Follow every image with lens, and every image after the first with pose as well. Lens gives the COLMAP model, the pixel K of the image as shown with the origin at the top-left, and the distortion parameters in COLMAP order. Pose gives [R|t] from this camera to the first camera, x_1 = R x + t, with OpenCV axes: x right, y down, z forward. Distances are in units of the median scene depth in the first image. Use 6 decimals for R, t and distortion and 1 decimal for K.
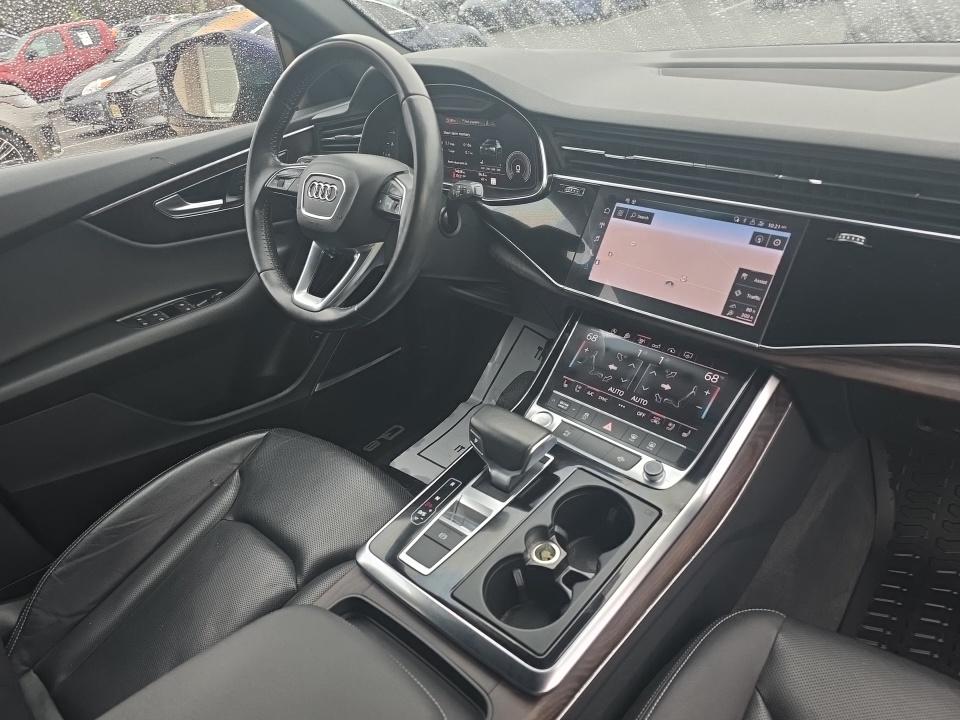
lens RADIAL K [[634.8, 0, 479.5], [0, 634.8, 365.9], [0, 0, 1]] dist [0.024892, -0.018496]
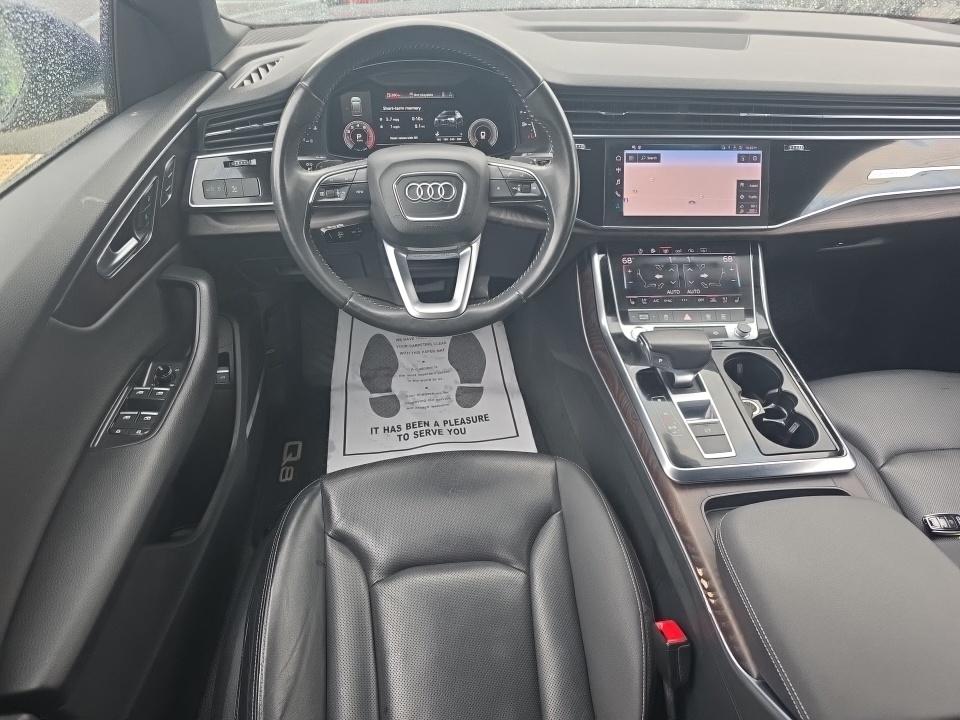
lens RADIAL K [[634.8, 0, 480.8], [0, 634.8, 353.8], [0, 0, 1]] dist [0.024892, -0.018496]
pose [[0.672991, -0.368782, 0.641157, -0.972595], [0.313262, 0.927367, 0.204589, -0.242140], [-0.670037, 0.063164, 0.739635, 0.302786]]
